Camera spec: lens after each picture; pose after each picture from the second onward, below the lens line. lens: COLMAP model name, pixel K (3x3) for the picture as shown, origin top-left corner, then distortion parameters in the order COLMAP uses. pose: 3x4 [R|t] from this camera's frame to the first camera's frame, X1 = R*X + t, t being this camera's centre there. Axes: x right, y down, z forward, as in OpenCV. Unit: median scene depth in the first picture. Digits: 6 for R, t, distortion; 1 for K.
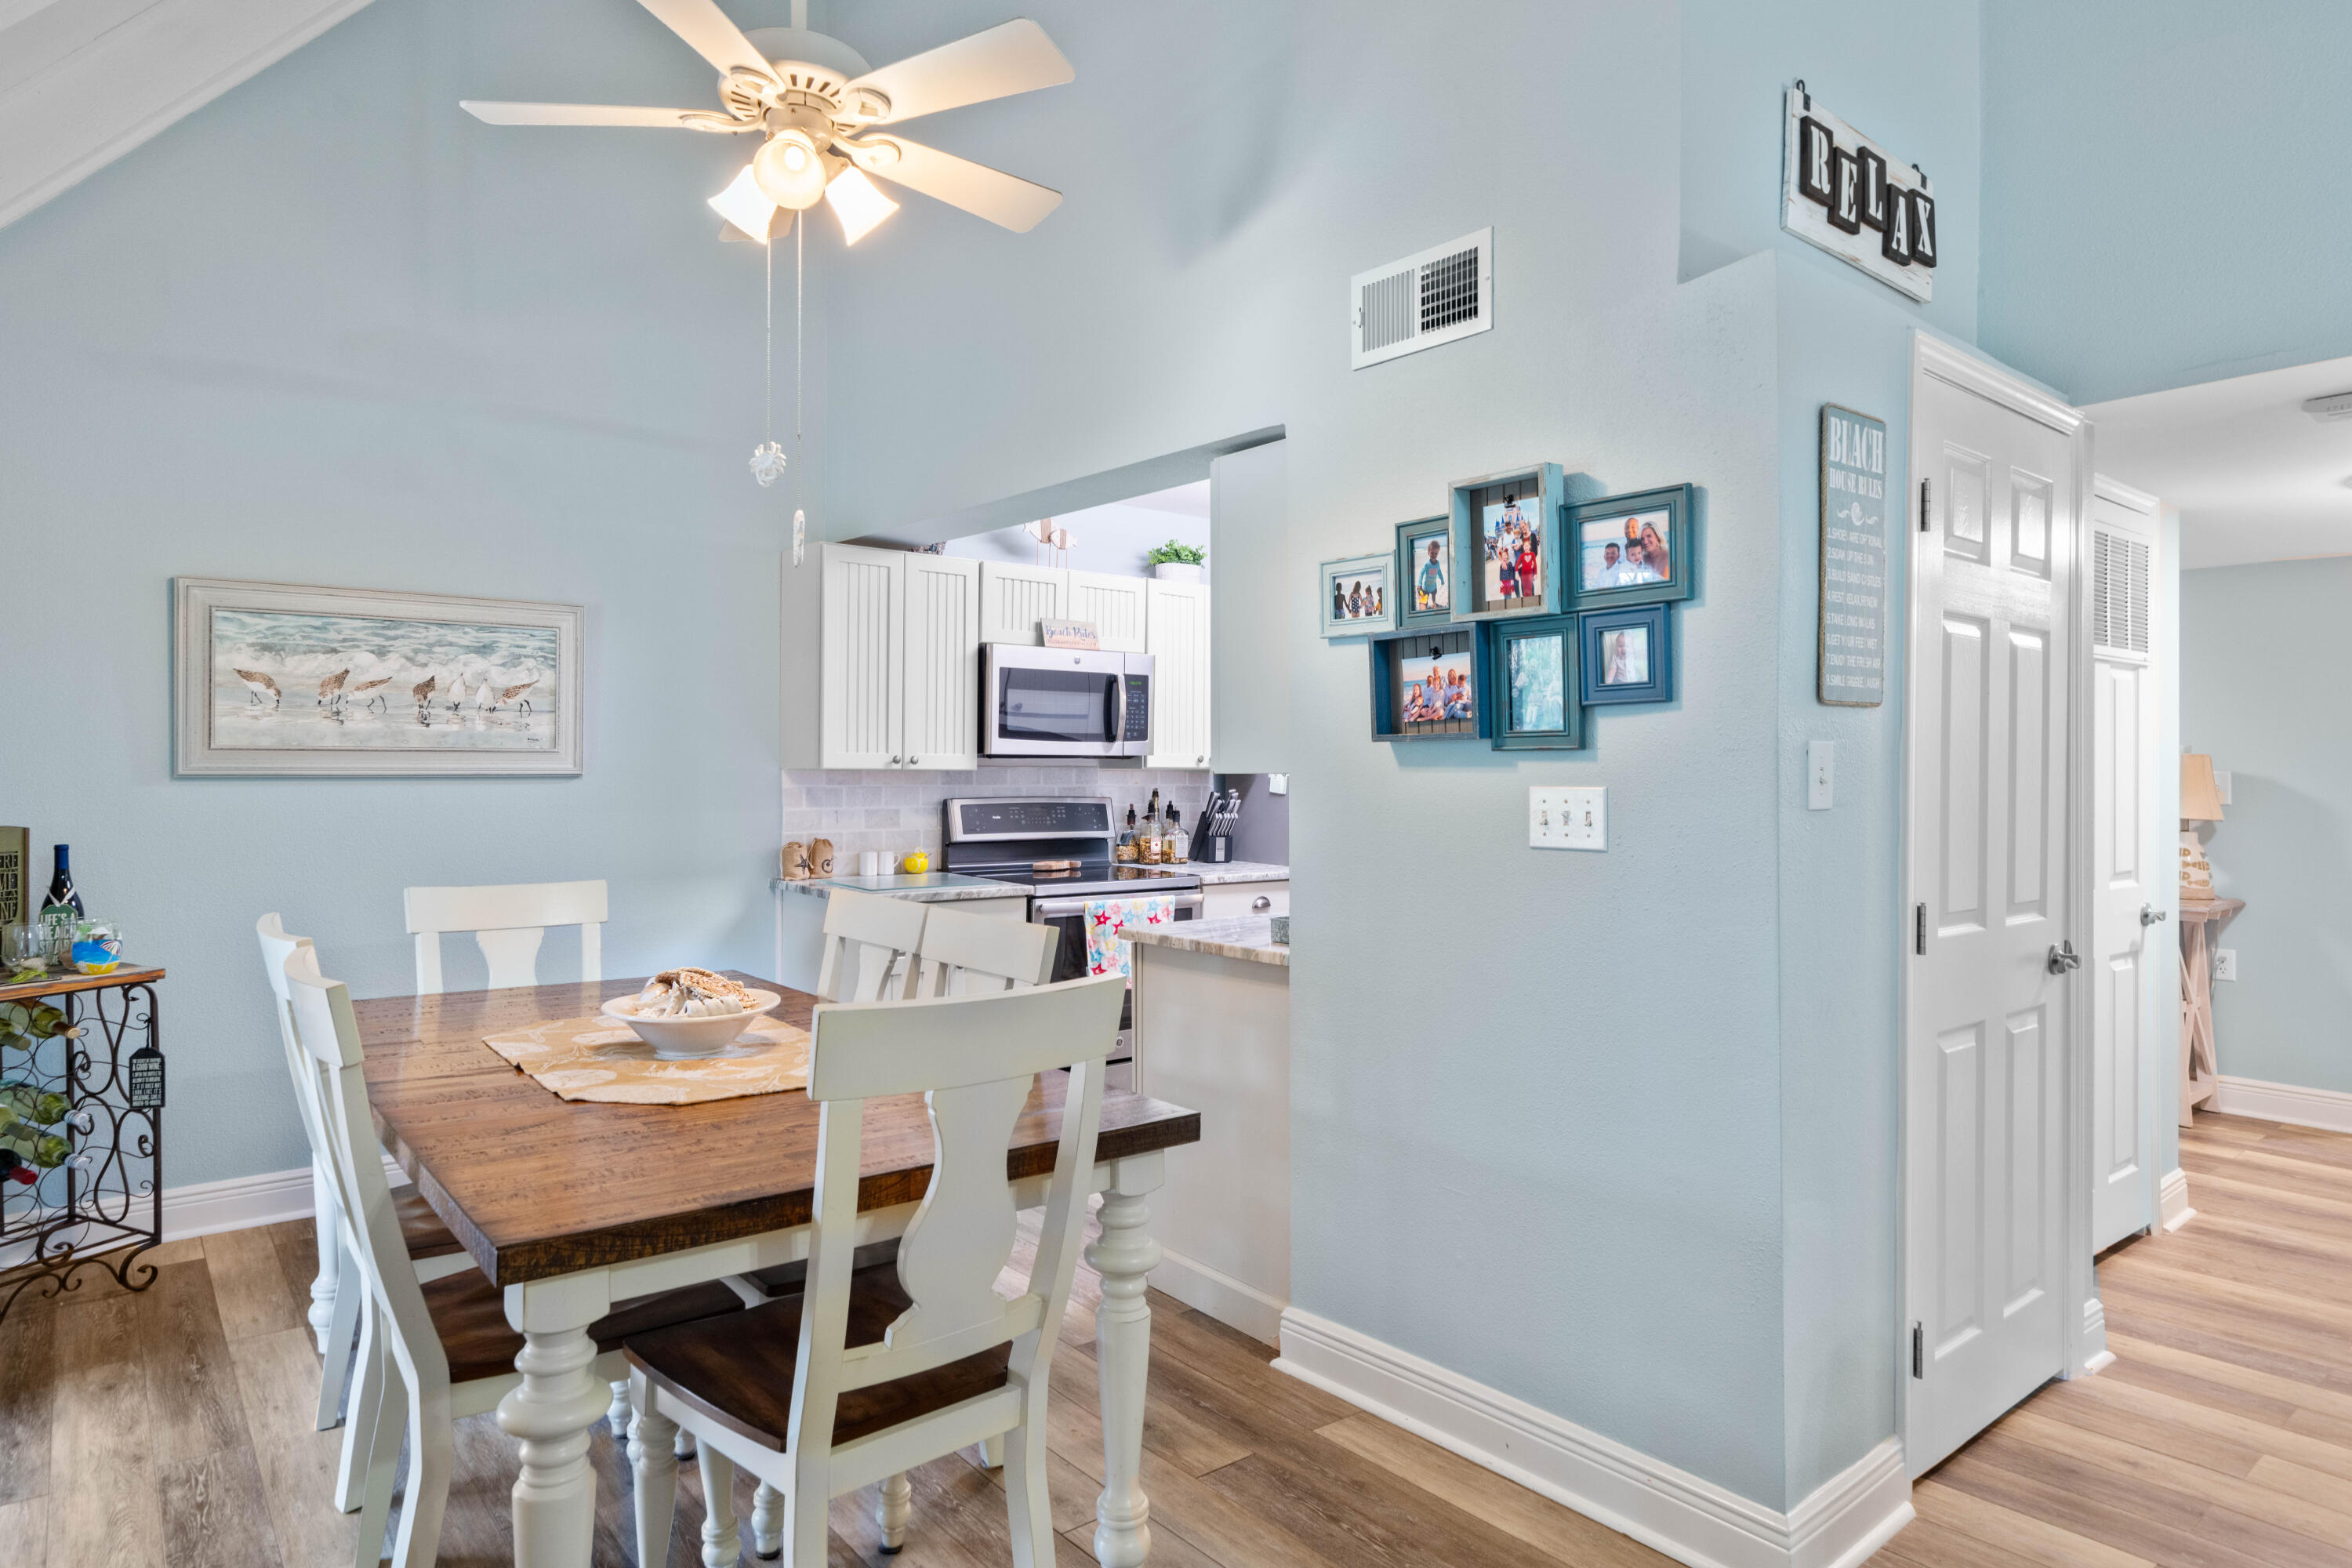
lens RADIAL K [[1341.6, 0, 1177.2], [0, 1341.6, 781.5], [0, 0, 1]] dist [0.001129, 0.000091]
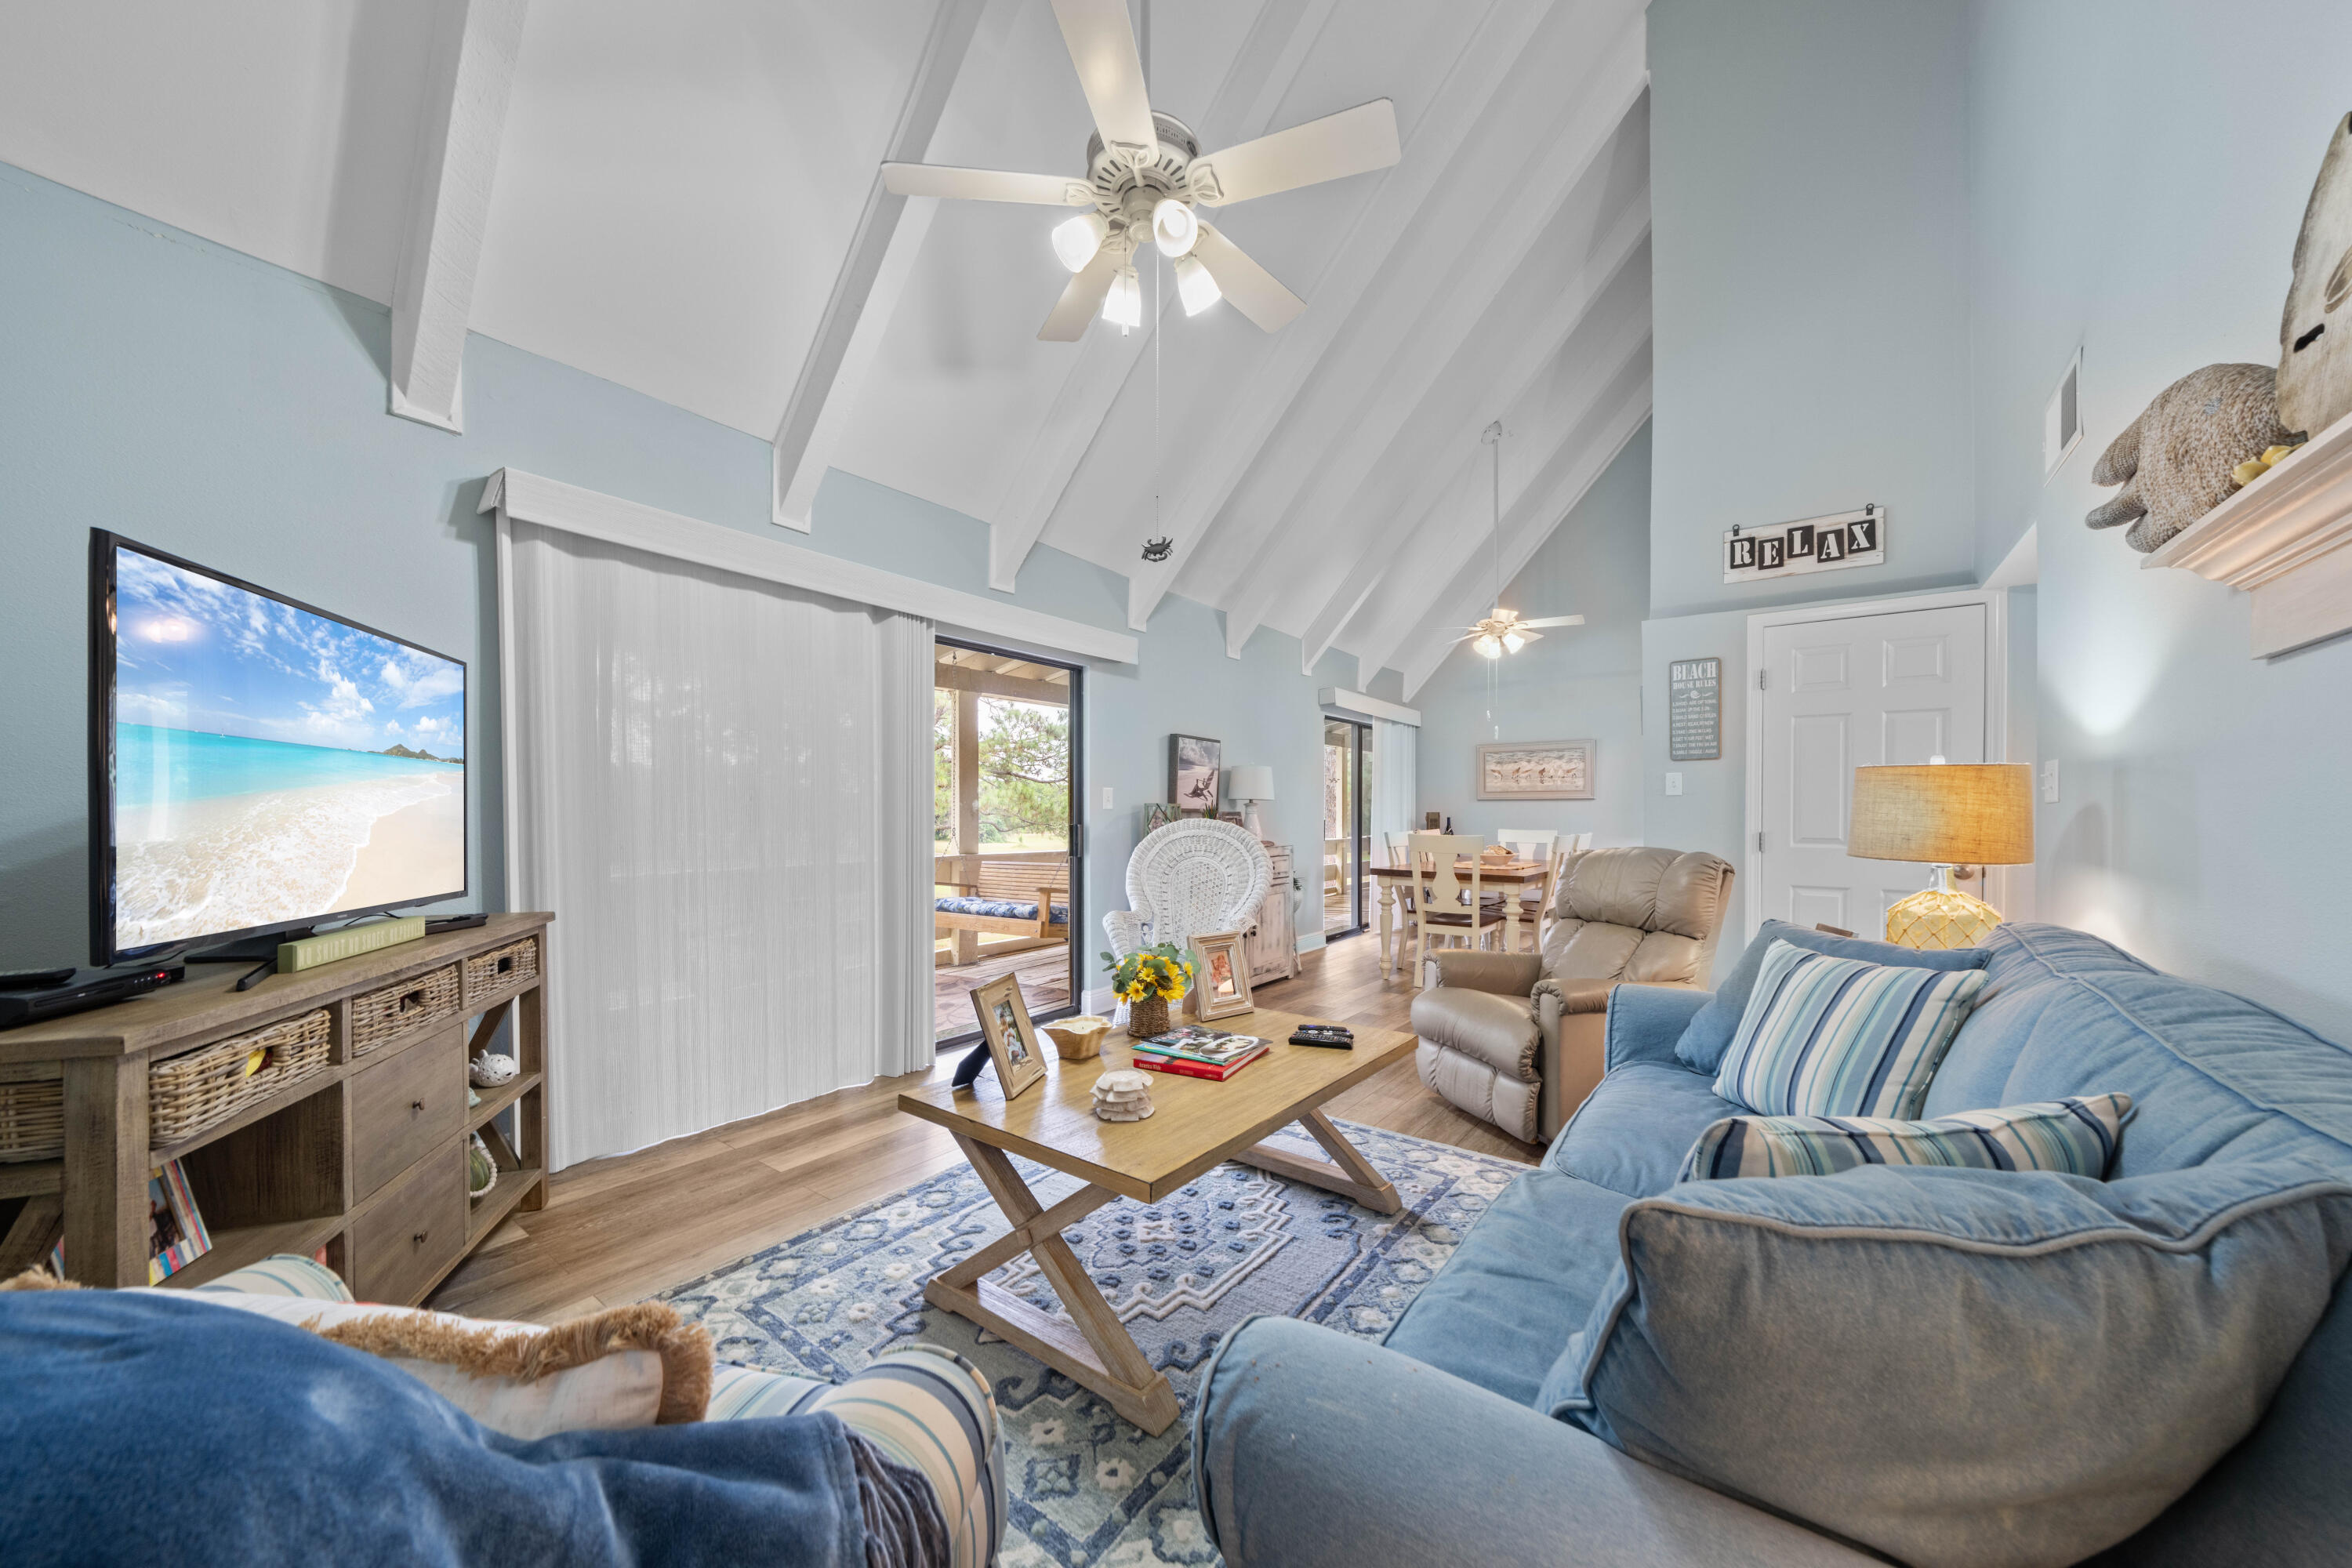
lens RADIAL K [[805.6, 0, 1179.7], [0, 805.6, 800.5], [0, 0, 1]] dist [-0.005775, 0.000038]
pose [[0.227012, -0.002067, -0.973890, 1.161435], [-0.001876, 0.999995, -0.002560, 0.007244], [0.973890, 0.002408, 0.227007, -0.298043]]
